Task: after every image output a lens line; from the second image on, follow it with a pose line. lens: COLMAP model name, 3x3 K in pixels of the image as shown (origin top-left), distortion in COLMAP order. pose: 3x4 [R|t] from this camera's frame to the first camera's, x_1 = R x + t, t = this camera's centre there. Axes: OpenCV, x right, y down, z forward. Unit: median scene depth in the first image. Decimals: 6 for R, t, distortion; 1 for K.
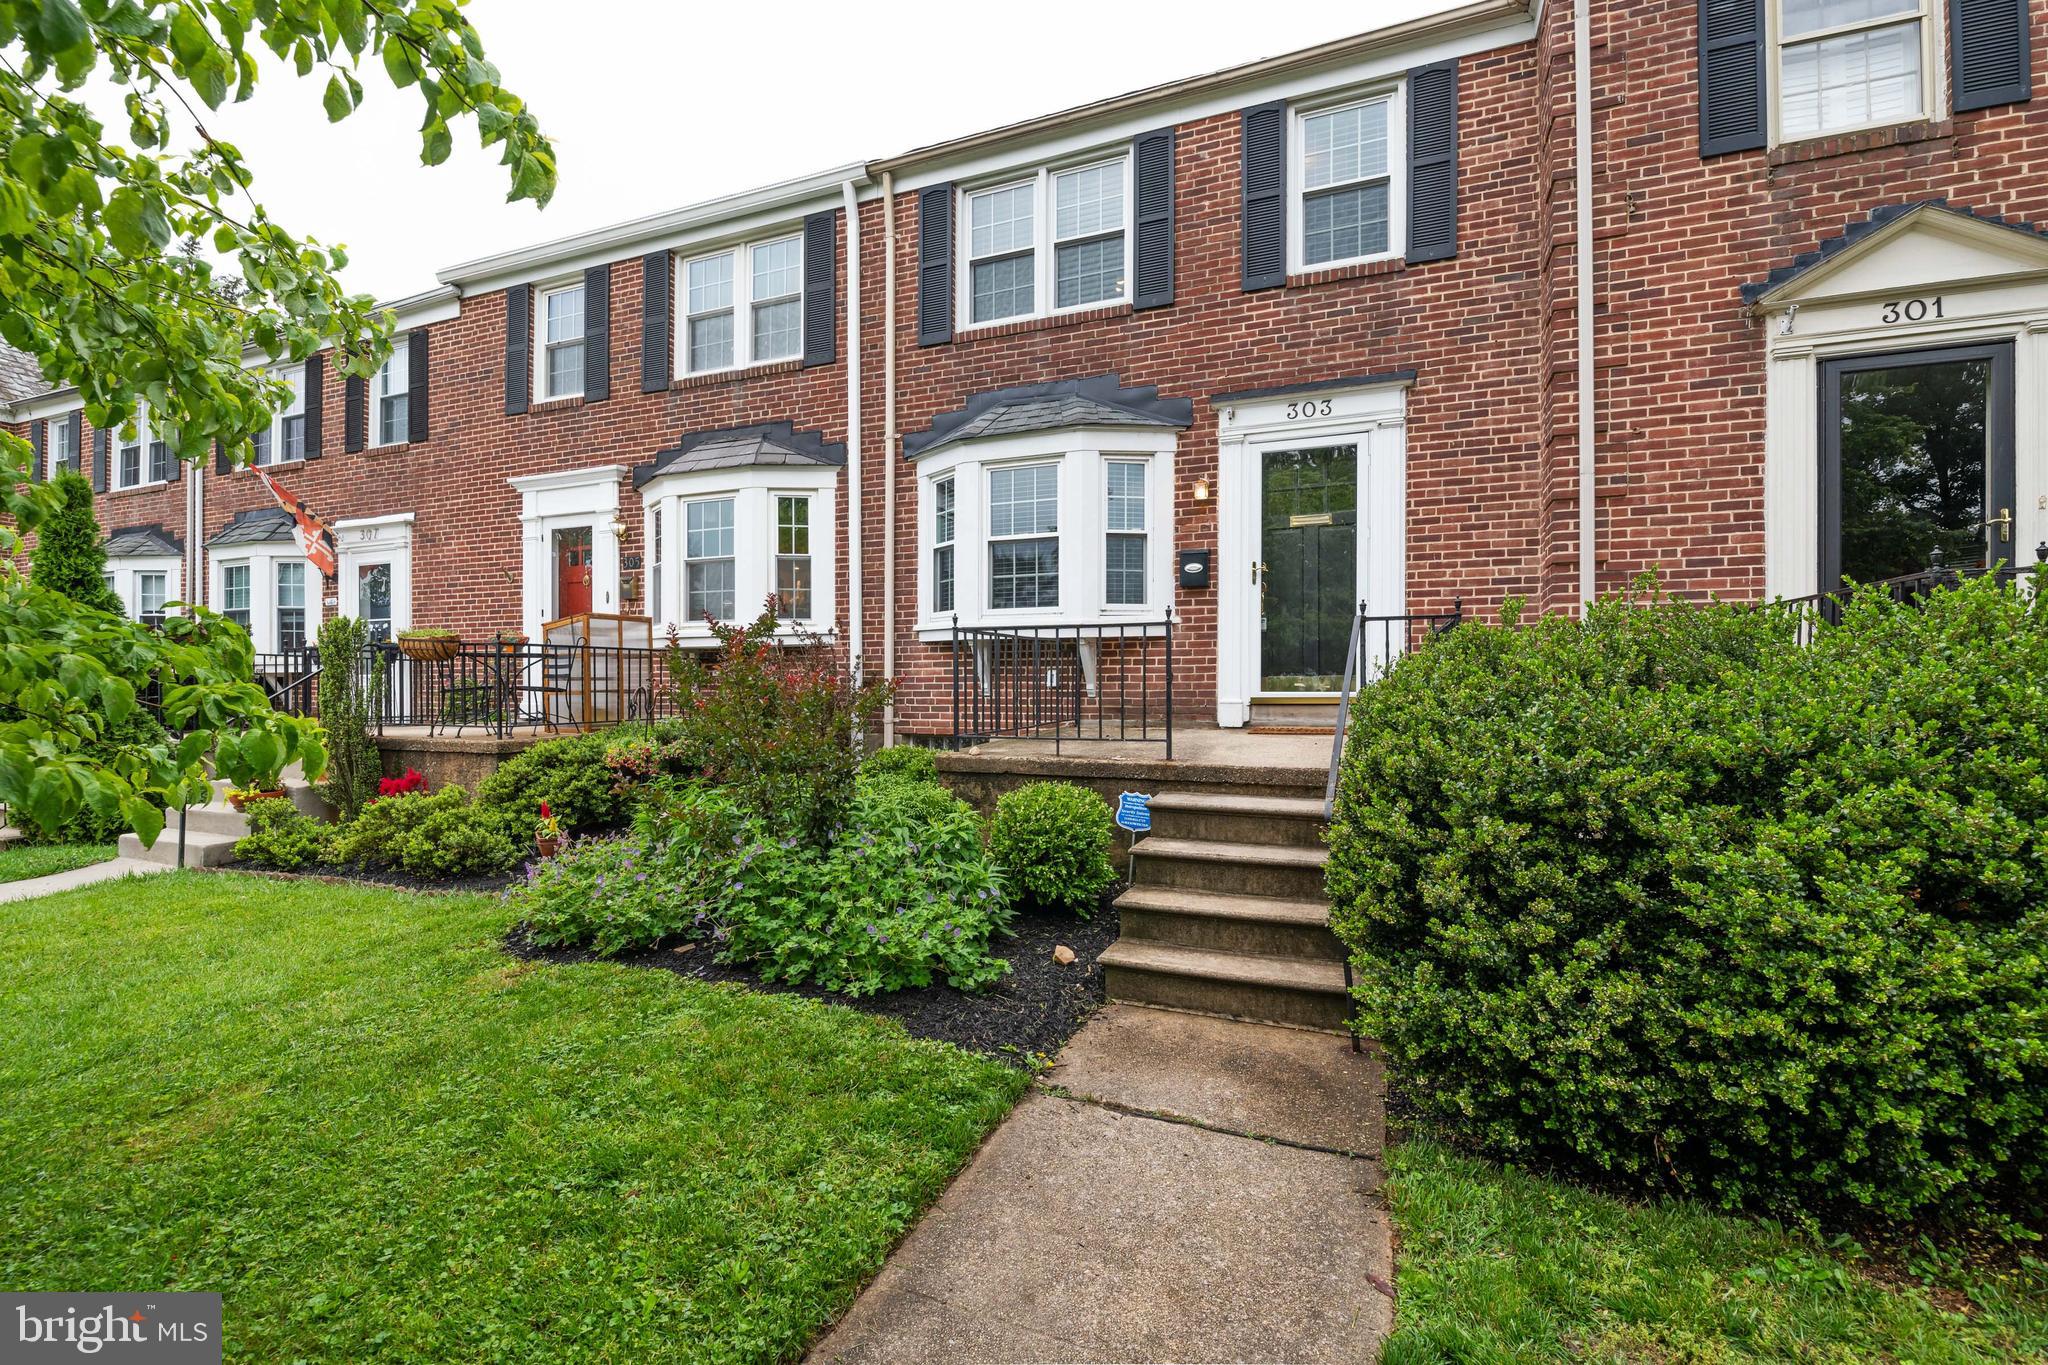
lens RADIAL K [[913.2, 0, 1017.7], [0, 913.2, 688.2], [0, 0, 1]] dist [0.004396, -0.009326]
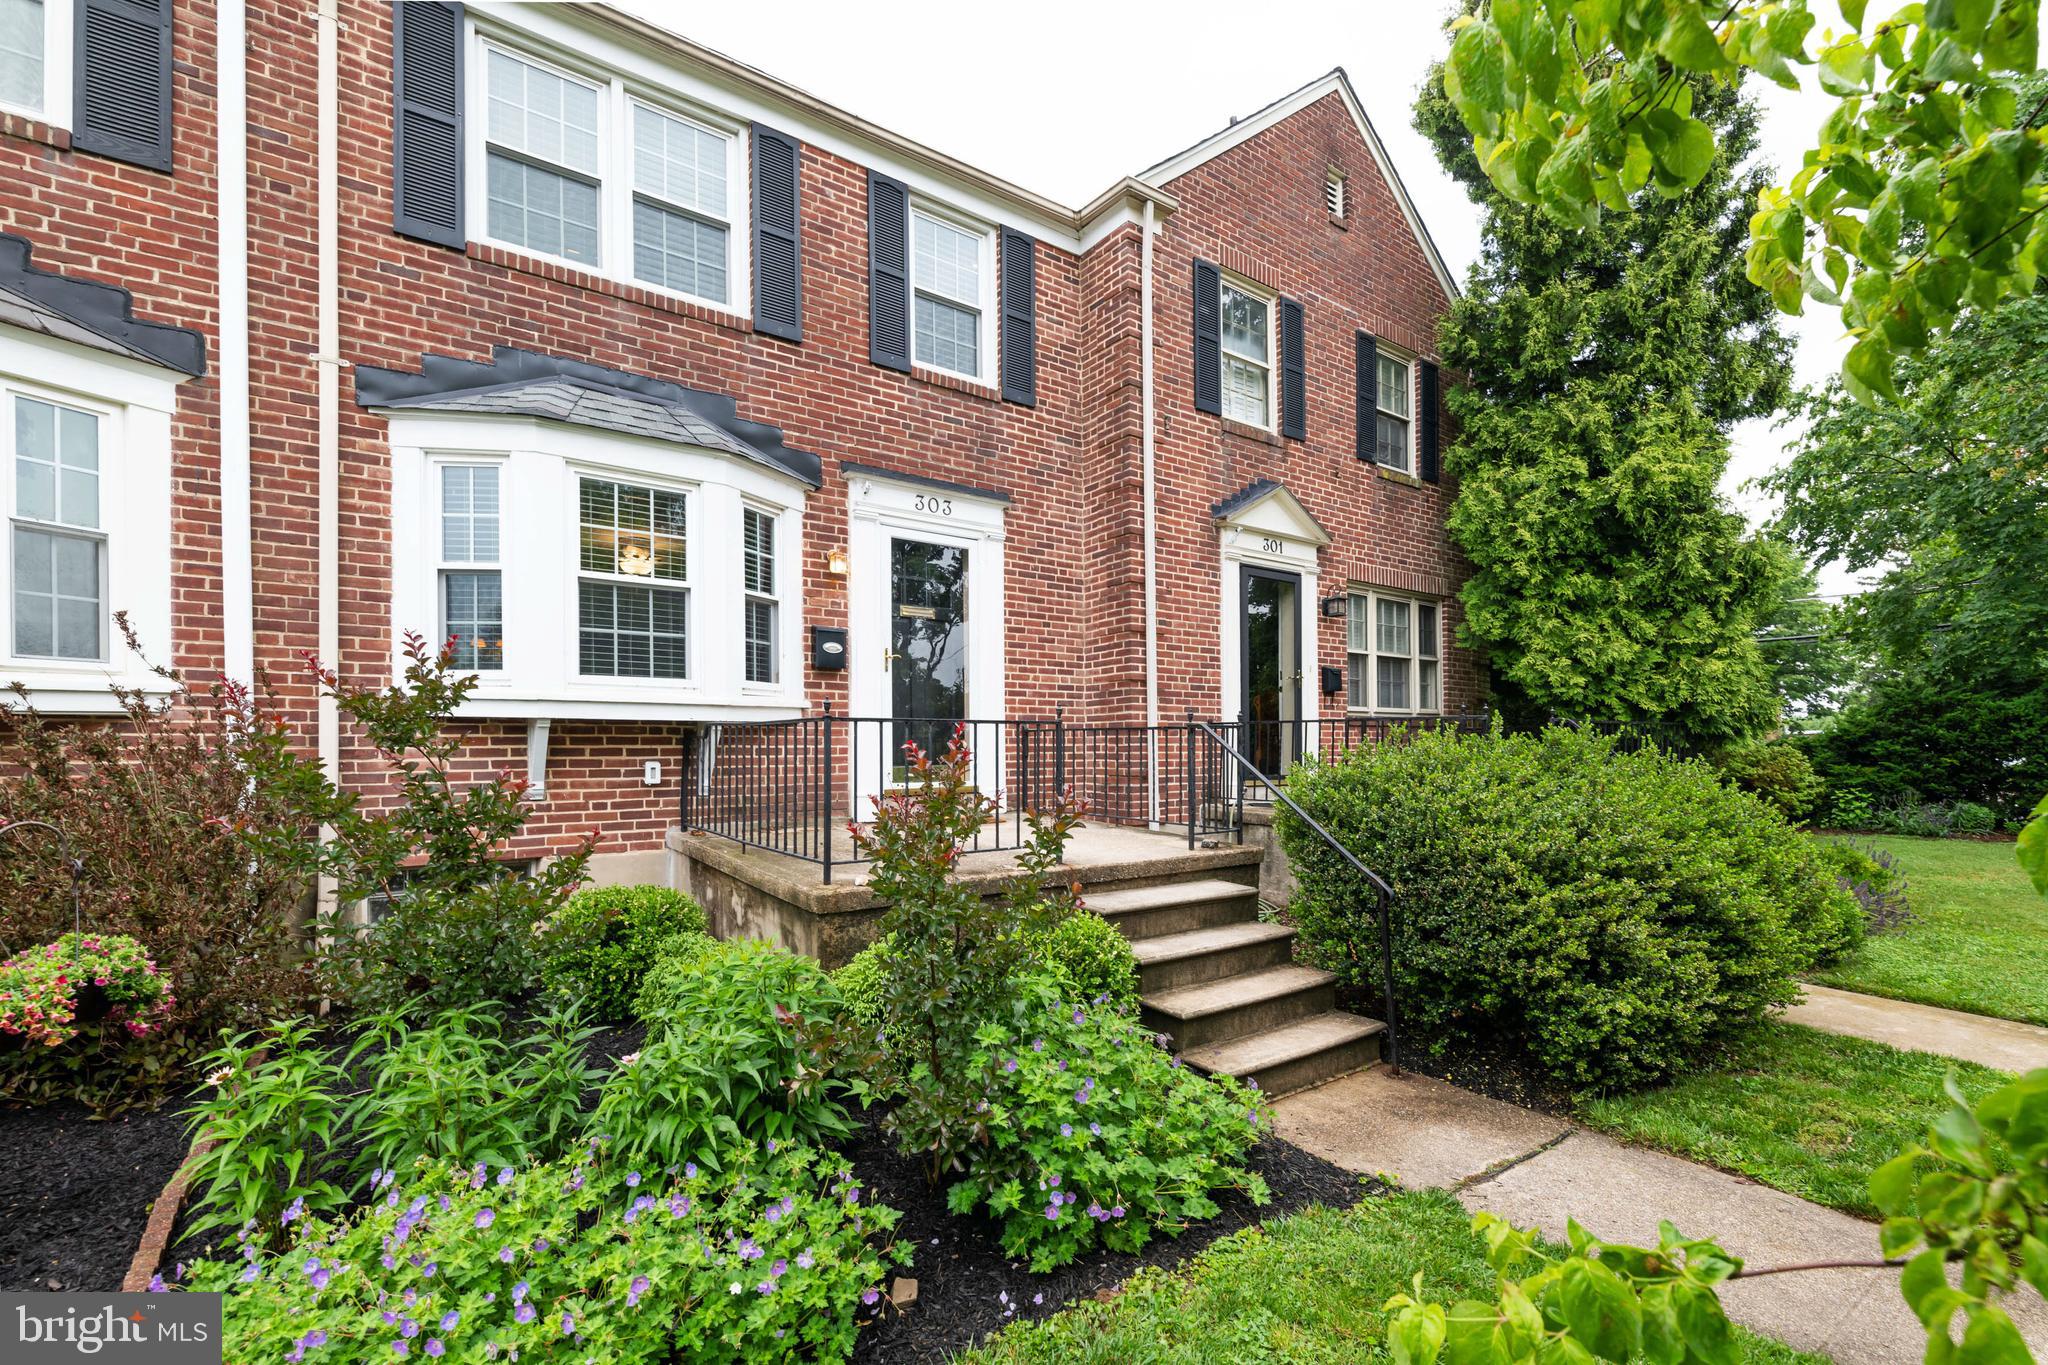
lens RADIAL K [[909.2, 0, 1021.5], [0, 909.2, 745.1], [0, 0, 1]] dist [0.010335, -0.007714]
pose [[0.509538, 0.003076, 0.860443, -0.482107], [0.004066, 0.999974, -0.005982, -0.029623], [-0.860439, 0.006547, 0.509512, 0.382502]]
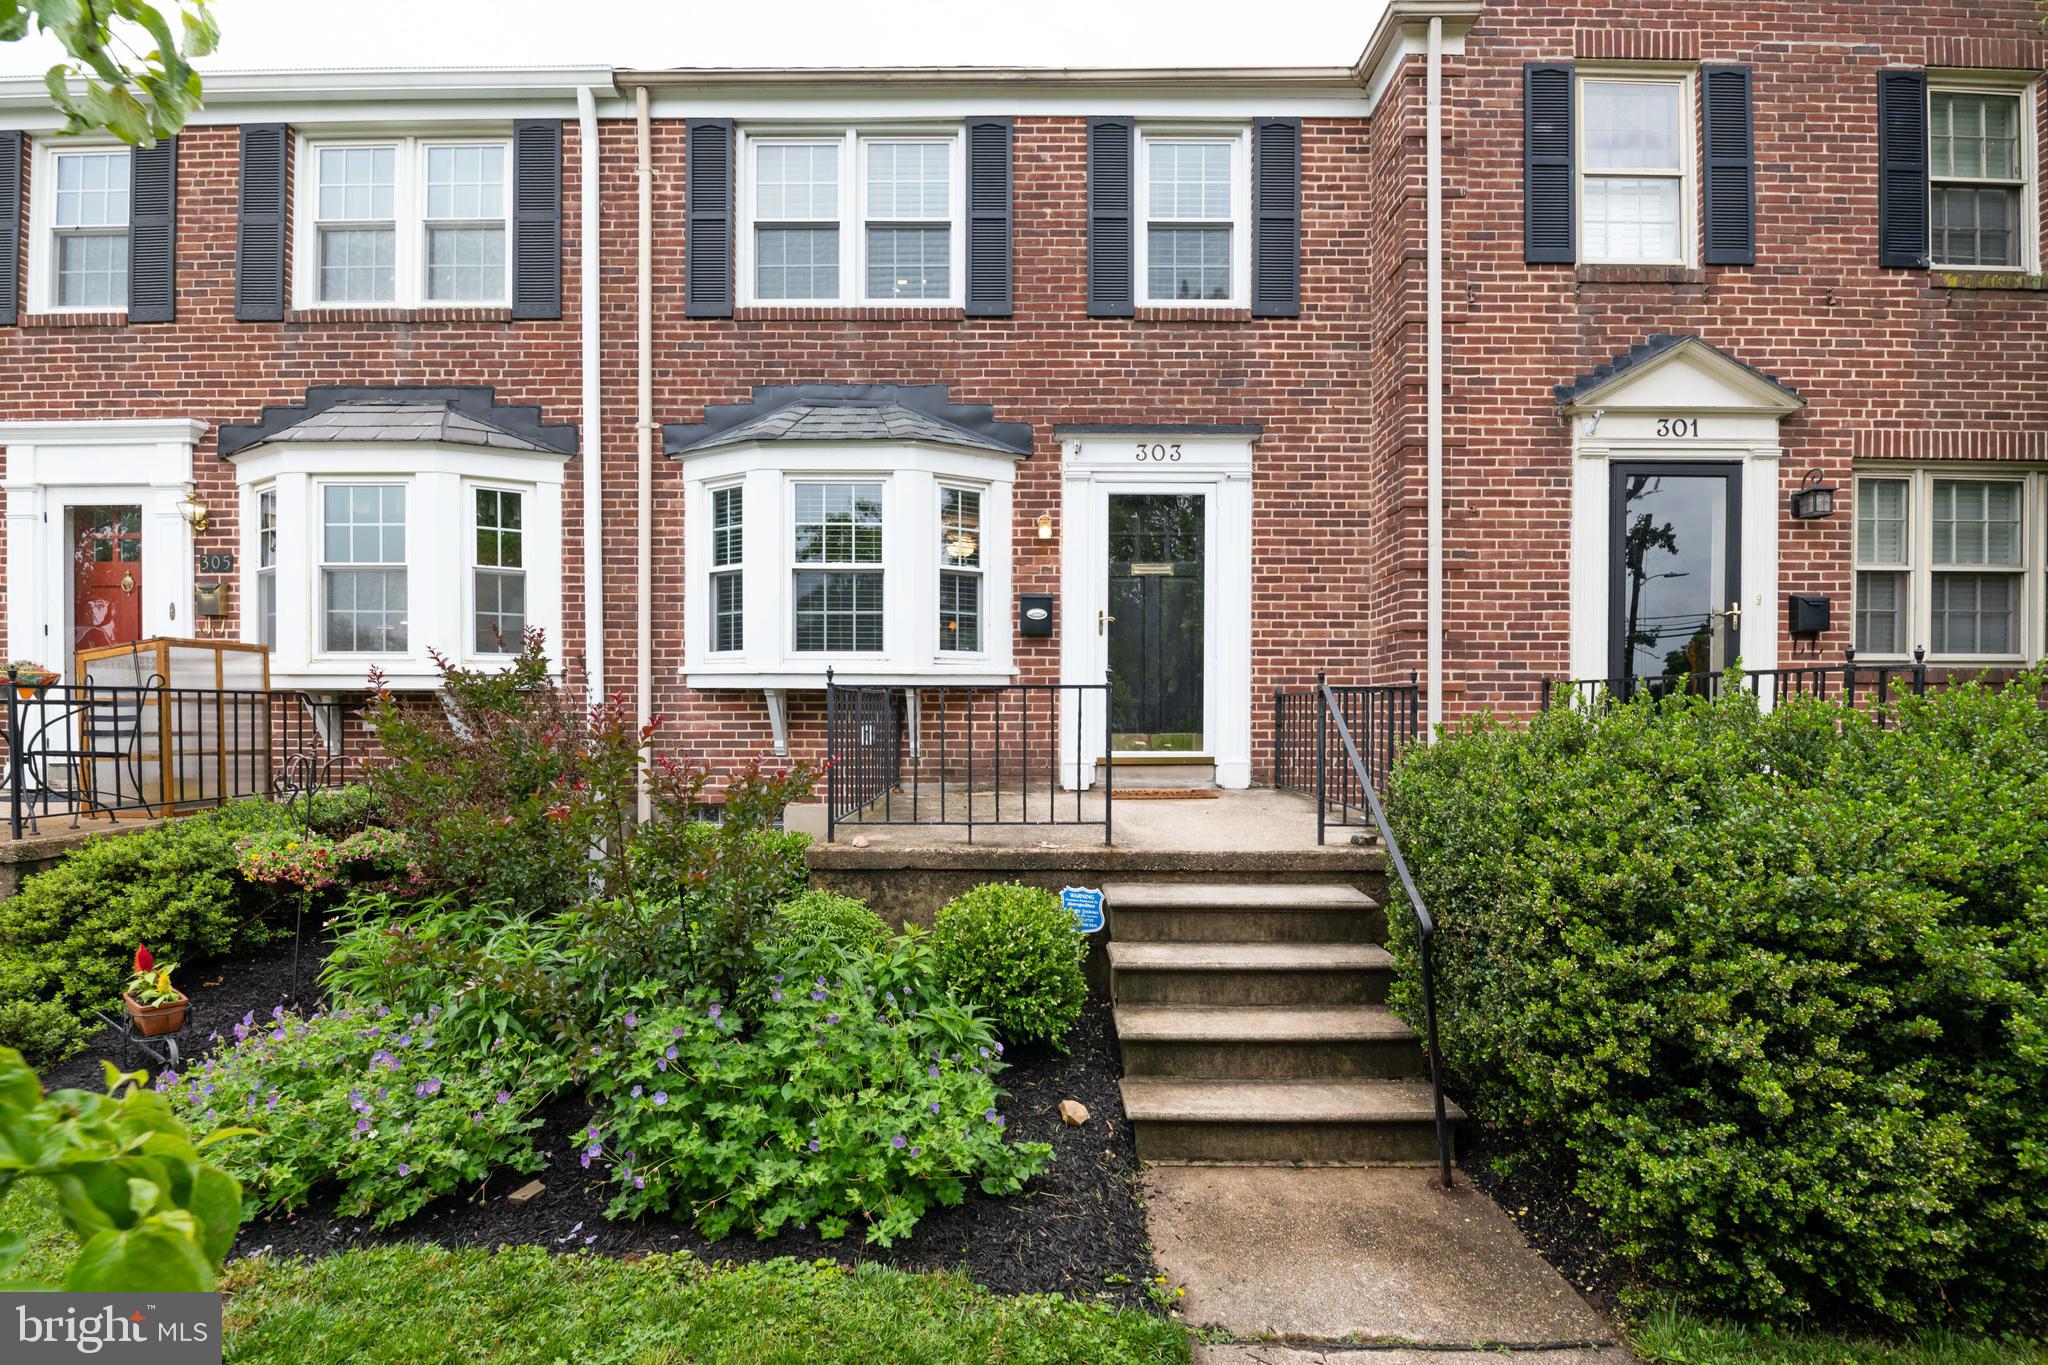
lens RADIAL K [[928.1, 0, 1024.8], [0, 928.1, 729.0], [0, 0, 1]] dist [-0.000280, -0.012439]
pose [[0.921516, -0.002172, 0.388334, -0.173858], [-0.002794, 0.999921, 0.012223, -0.029356], [-0.388330, -0.012349, 0.921437, 0.158561]]
